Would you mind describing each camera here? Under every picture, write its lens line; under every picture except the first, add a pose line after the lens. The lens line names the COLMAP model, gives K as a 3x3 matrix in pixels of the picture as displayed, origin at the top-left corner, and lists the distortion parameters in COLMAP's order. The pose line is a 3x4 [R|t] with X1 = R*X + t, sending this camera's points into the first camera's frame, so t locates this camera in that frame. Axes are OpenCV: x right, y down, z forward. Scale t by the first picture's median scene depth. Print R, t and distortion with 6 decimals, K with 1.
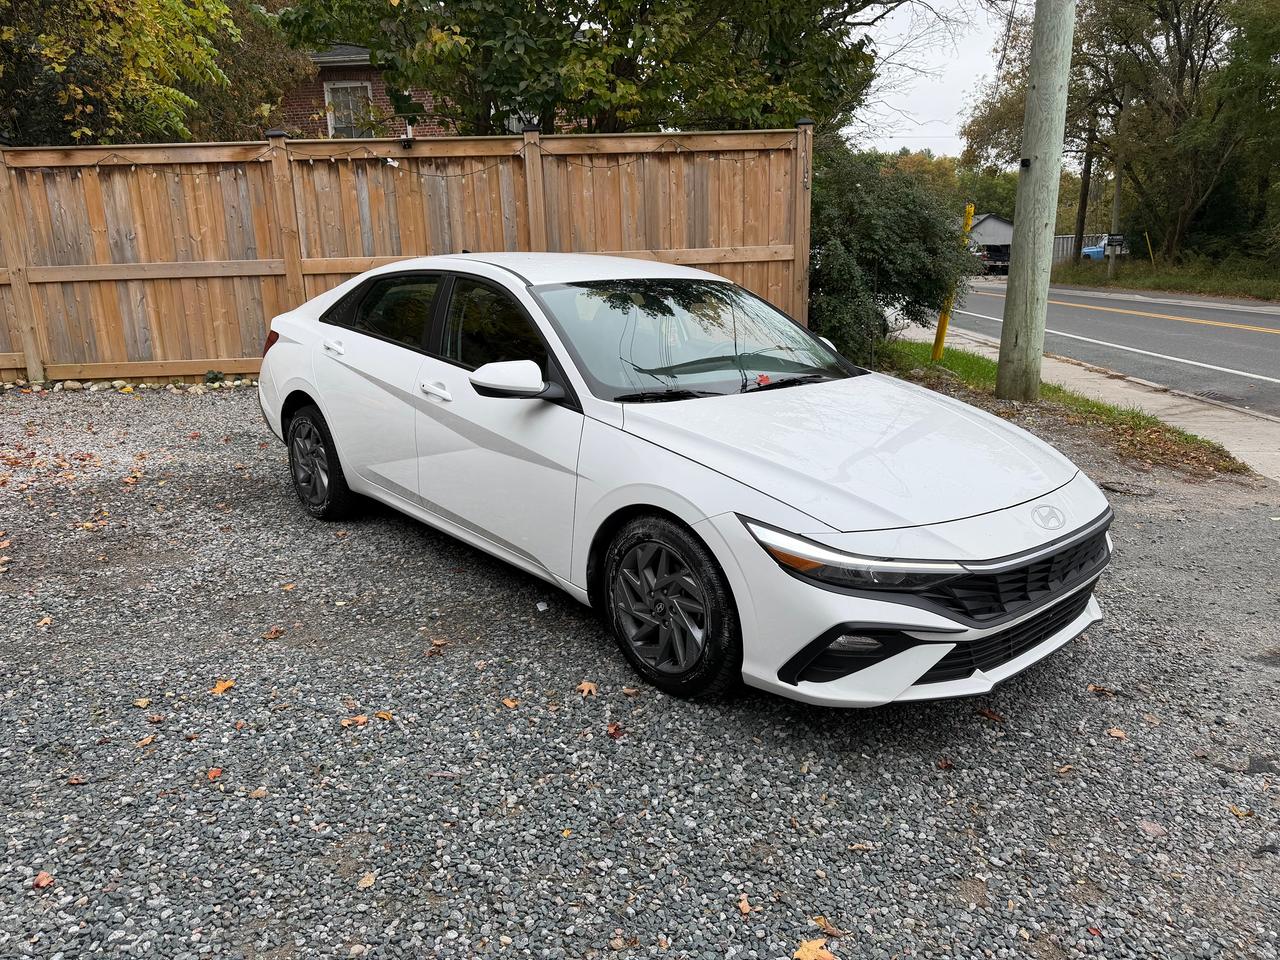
lens RADIAL K [[892.9, 0, 644.4], [0, 892.9, 493.4], [0, 0, 1]] dist [0.027211, -0.041677]
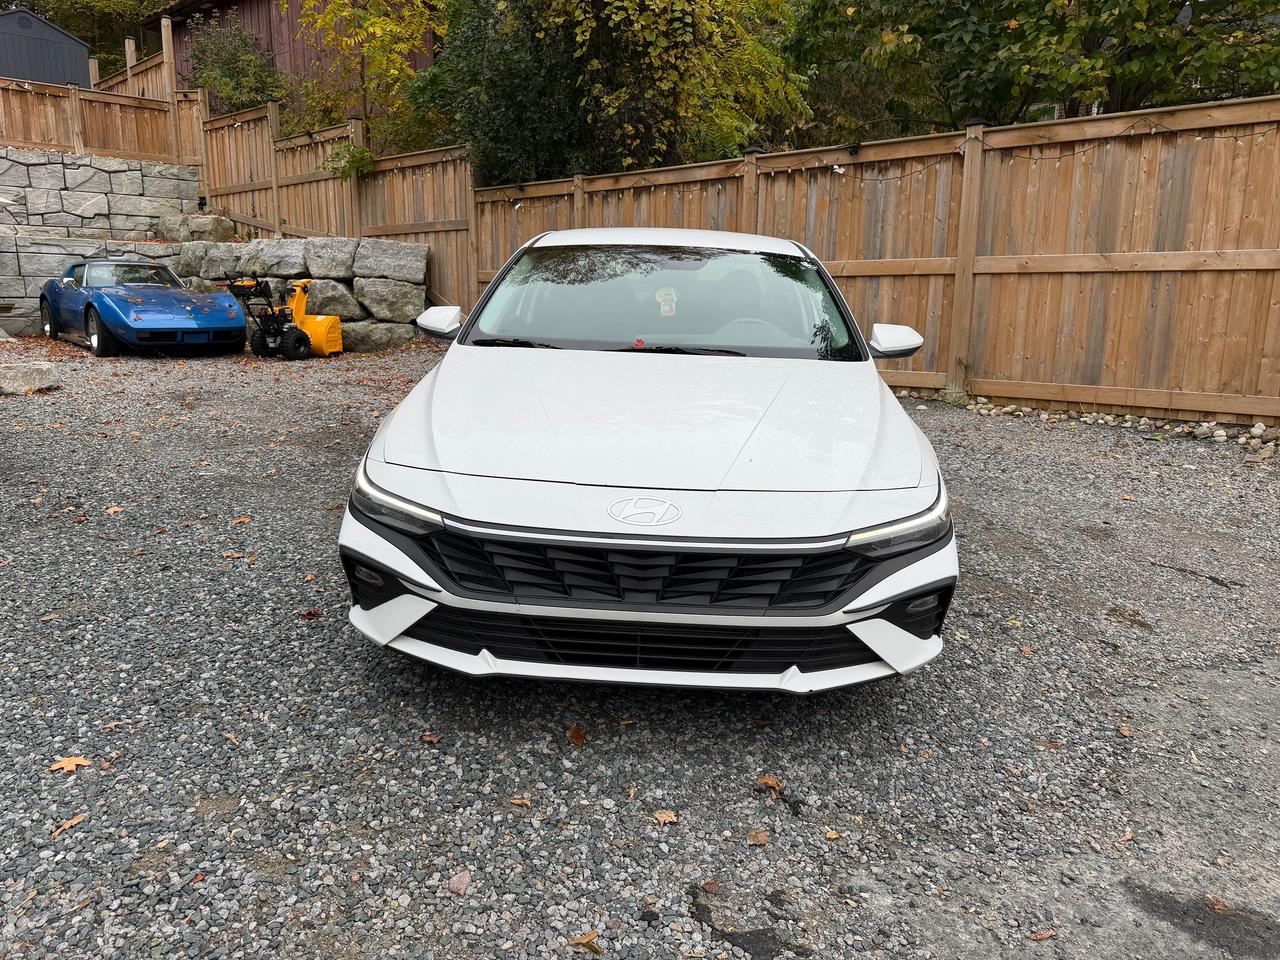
lens RADIAL K [[892.9, 0, 670.2], [0, 892.9, 502.5], [0, 0, 1]] dist [0.027211, -0.041677]
pose [[0.718713, 0.181554, -0.671185, 0.334765], [-0.201066, 0.978335, 0.049333, -0.007219], [0.665600, 0.099496, 0.739646, 0.147324]]
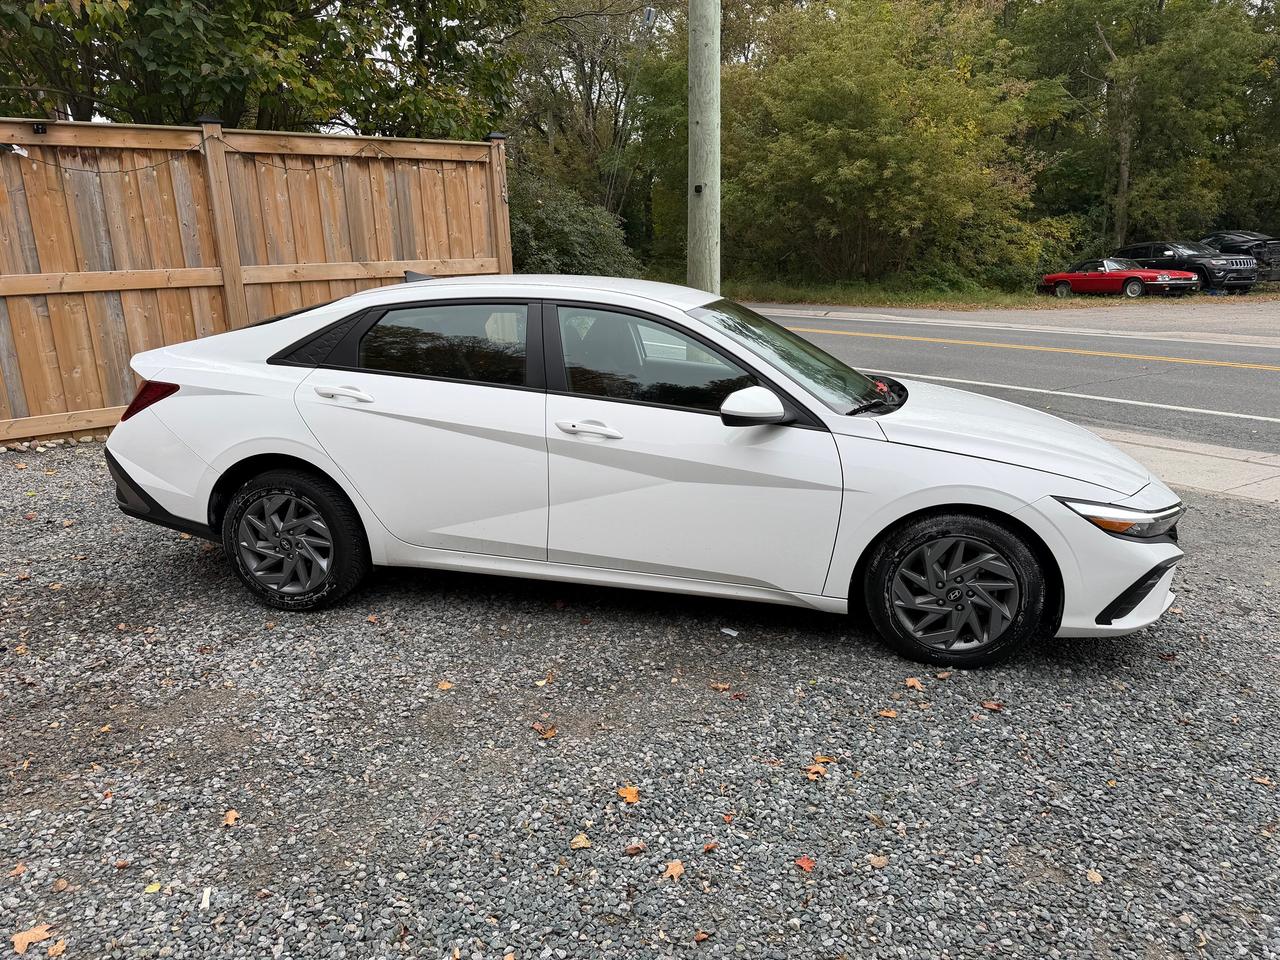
lens RADIAL K [[892.9, 0, 666.5], [0, 892.9, 481.9], [0, 0, 1]] dist [0.027211, -0.041677]
pose [[0.815657, -0.141390, 0.560992, -0.293855], [0.151034, 0.988090, 0.029437, -0.032672], [-0.558473, 0.060719, 0.827298, 0.087713]]
